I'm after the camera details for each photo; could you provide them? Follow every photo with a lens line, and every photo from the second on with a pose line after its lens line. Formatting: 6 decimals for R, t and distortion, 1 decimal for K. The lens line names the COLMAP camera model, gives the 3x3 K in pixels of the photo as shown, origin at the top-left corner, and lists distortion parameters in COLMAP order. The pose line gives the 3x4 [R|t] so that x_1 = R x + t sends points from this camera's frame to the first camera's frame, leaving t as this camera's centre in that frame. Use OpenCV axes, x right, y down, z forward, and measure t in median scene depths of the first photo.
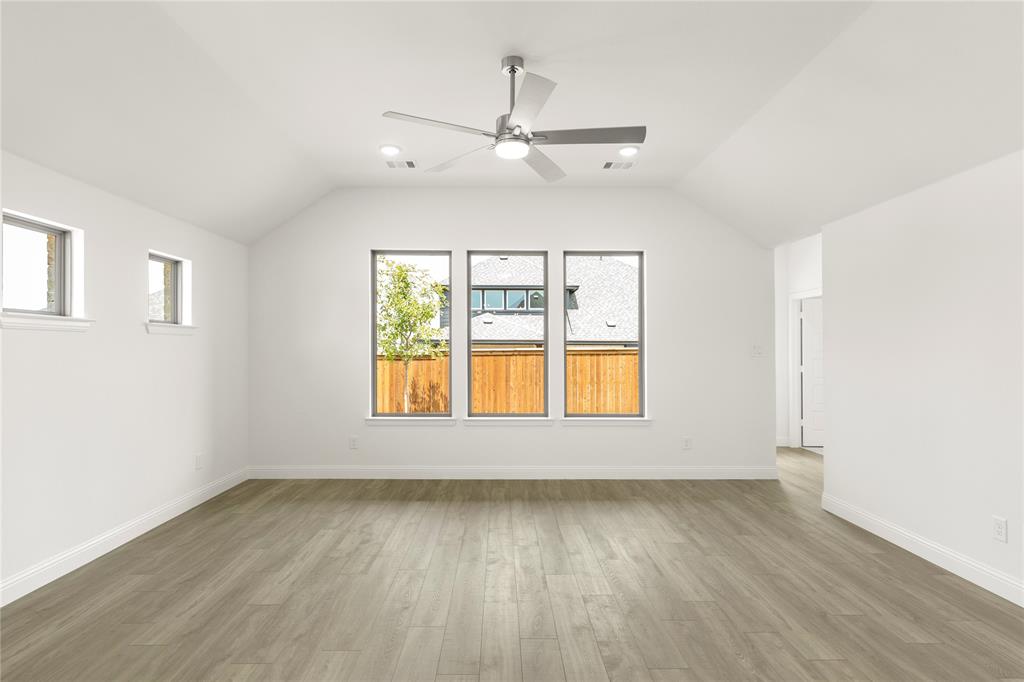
lens RADIAL K [[546.0, 0, 494.3], [0, 546.0, 346.1], [0, 0, 1]] dist [0.002261, 0.000758]
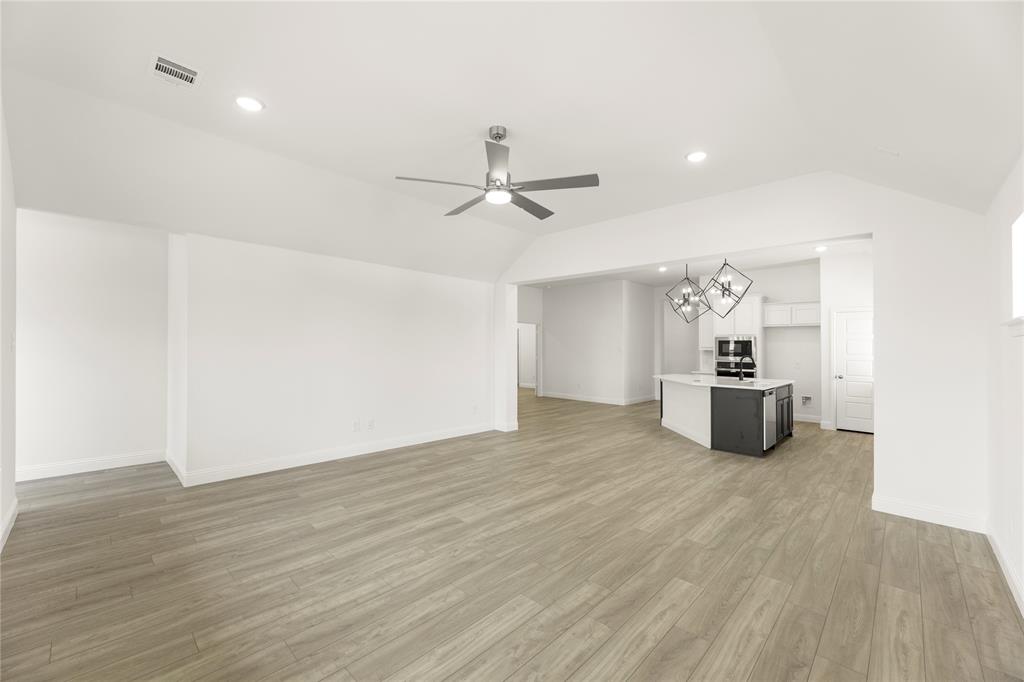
lens RADIAL K [[409.6, 0, 521.2], [0, 409.6, 343.4], [0, 0, 1]] dist [0.002511, 0.000220]
pose [[-0.733255, -0.004329, 0.679940, -0.502467], [-0.017878, 0.999757, -0.012914, 0.004834], [-0.679719, -0.021625, -0.733154, 1.264468]]
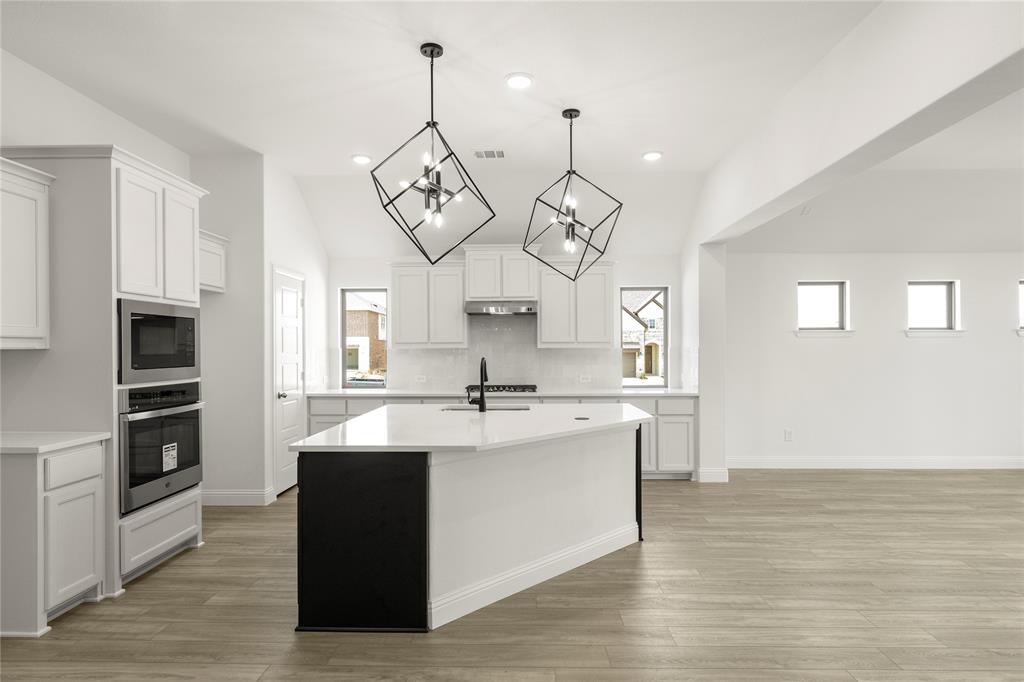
lens RADIAL K [[558.3, 0, 512.0], [0, 558.3, 341.0], [0, 0, 1]] dist [0.000319, 0.000382]
pose [[-0.022129, -0.016667, -0.999616, 0.888287], [0.008255, 0.999824, -0.016853, 0.002830], [0.999721, -0.008625, -0.021987, -0.328112]]
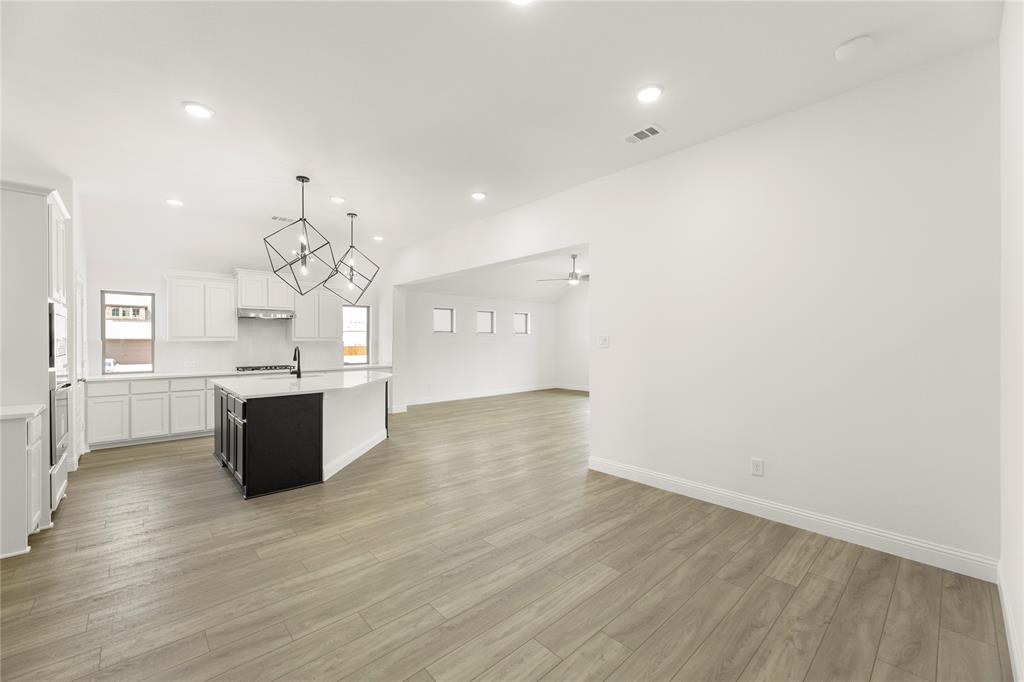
lens RADIAL K [[411.4, 0, 512.0], [0, 411.4, 341.0], [0, 0, 1]] dist [0.002289, 0.000249]
pose [[0.683902, -0.004124, -0.729562, 1.238965], [0.007142, 0.999974, 0.001043, 0.001056], [0.729539, -0.005924, 0.683914, -0.774510]]
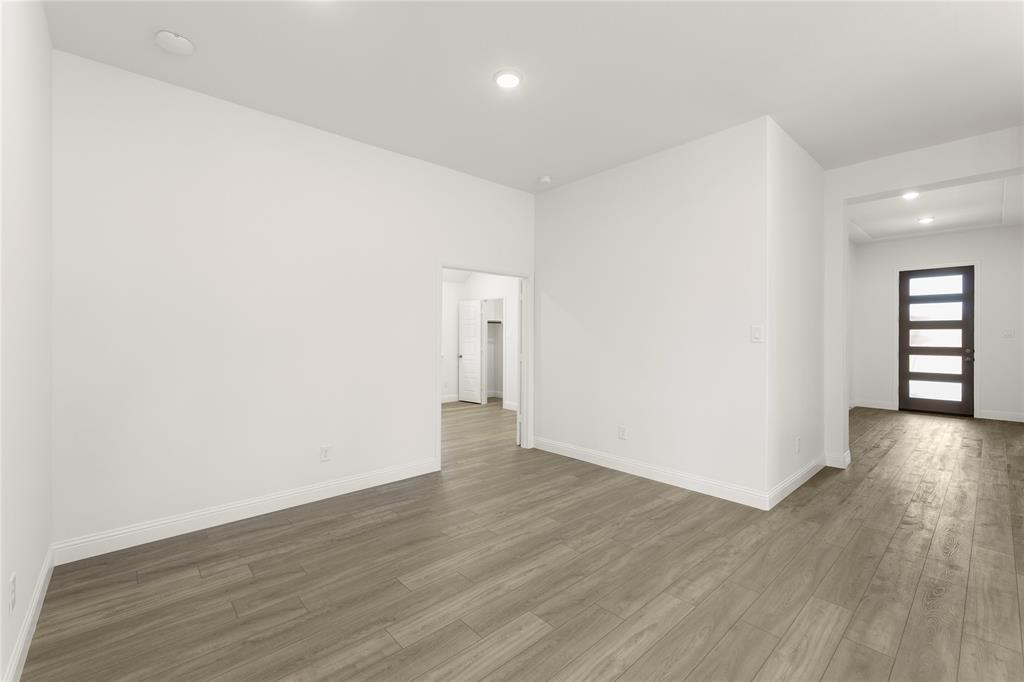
lens RADIAL K [[430.4, 0, 511.6], [0, 430.4, 337.1], [0, 0, 1]] dist [-0.000362, -0.000101]
pose [[-0.671095, -0.006192, 0.741346, 0.372724], [-0.003275, 0.999980, 0.005387, 0.000548], [-0.741364, 0.001187, -0.671102, 0.021479]]
